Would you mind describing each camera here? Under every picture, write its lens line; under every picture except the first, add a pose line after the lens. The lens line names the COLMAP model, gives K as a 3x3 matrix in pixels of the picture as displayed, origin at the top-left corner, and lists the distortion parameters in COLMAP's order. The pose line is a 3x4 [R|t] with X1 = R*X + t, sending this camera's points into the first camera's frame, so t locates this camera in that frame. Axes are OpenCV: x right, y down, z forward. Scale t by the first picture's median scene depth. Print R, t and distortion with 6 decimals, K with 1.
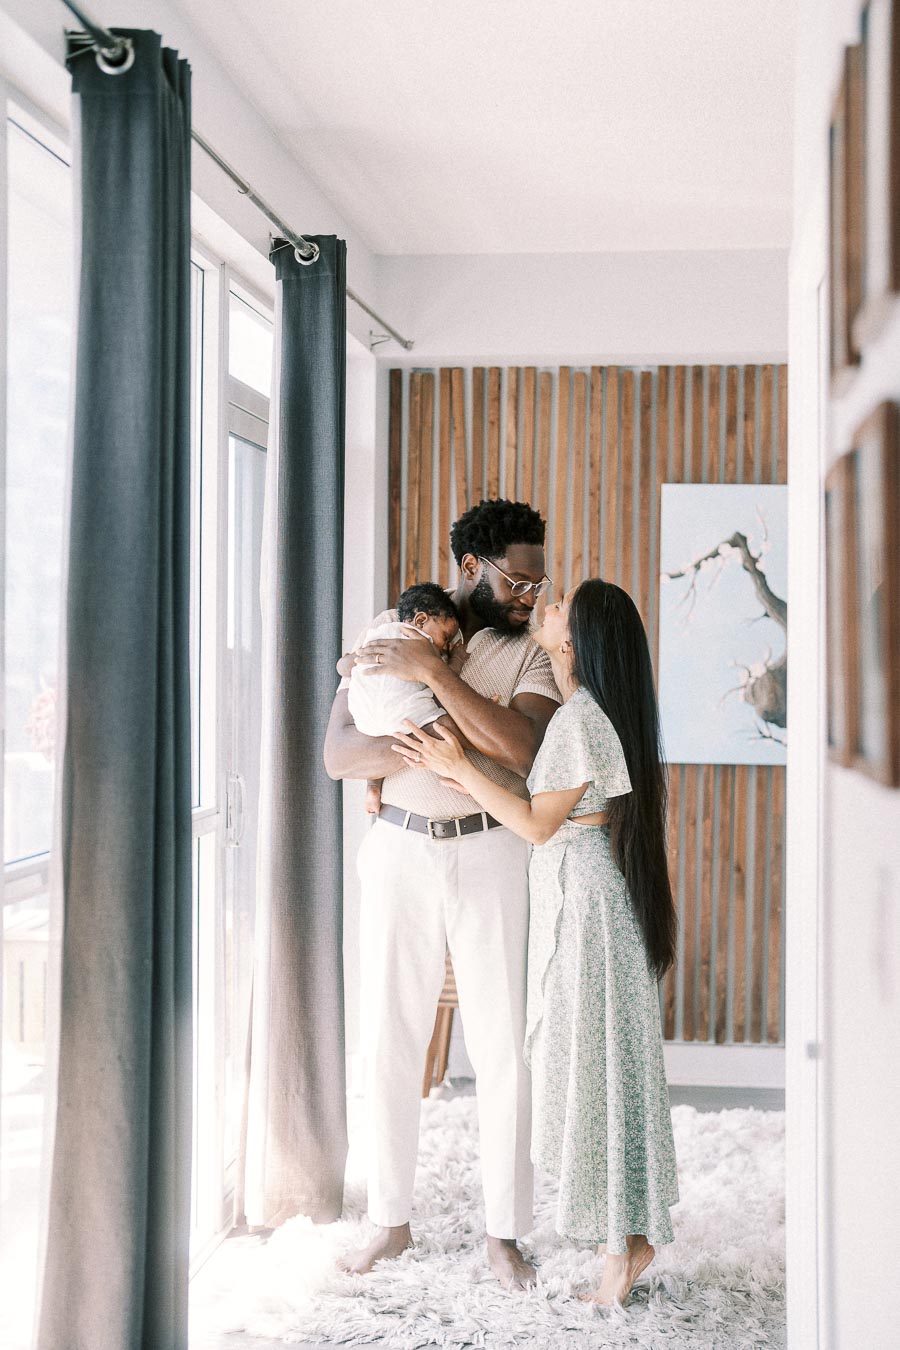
lens RADIAL K [[1965.2, 0, 450.0], [0, 1965.2, 675.0], [0, 0, 1]] dist [-0.190730, 1.556305]
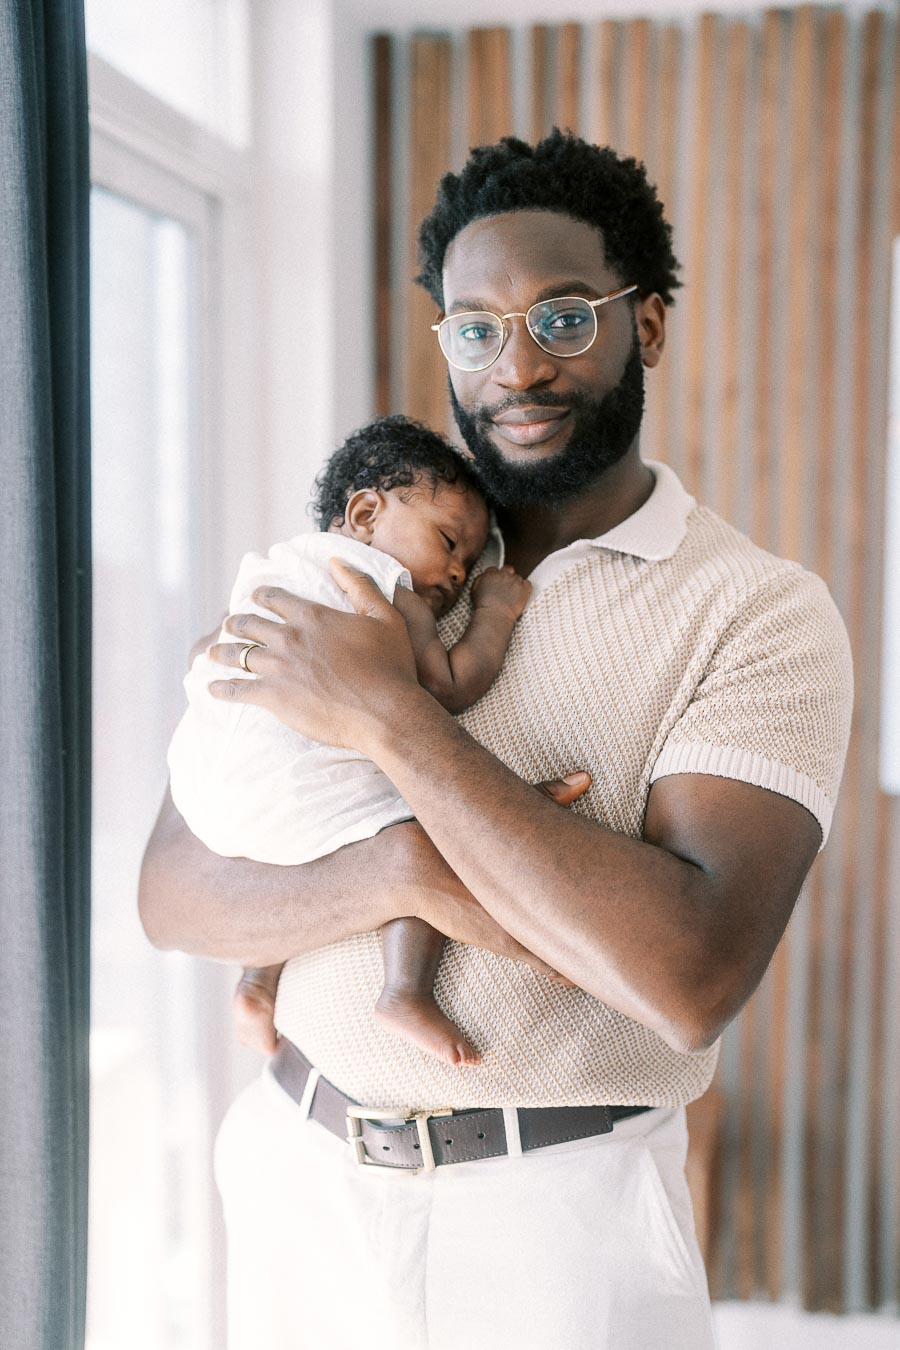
lens RADIAL K [[1965.2, 0, 450.0], [0, 1965.2, 675.0], [0, 0, 1]] dist [-0.190730, 1.556305]
pose [[0.999342, -0.008300, -0.035303, 0.007999], [0.010474, 0.998032, 0.061829, -0.017062], [0.034720, -0.062158, 0.997462, 0.475930]]
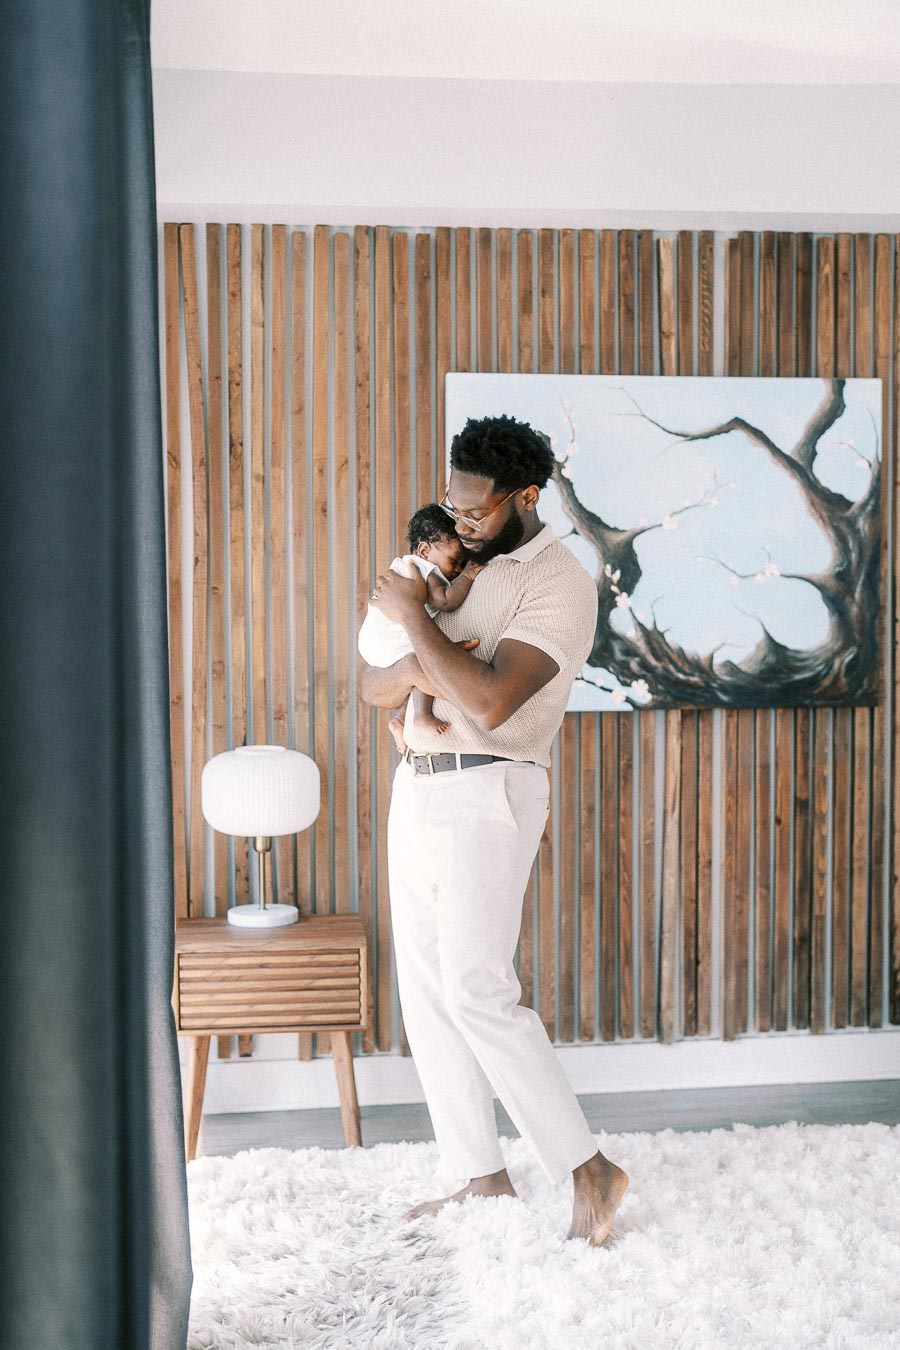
lens RADIAL K [[1965.2, 0, 450.0], [0, 1965.2, 675.0], [0, 0, 1]] dist [-0.190730, 1.556305]
pose [[0.964092, -0.031471, 0.263696, -0.108915], [0.017796, 0.998377, 0.054091, -0.015685], [-0.264970, -0.047456, 0.963088, 0.205397]]
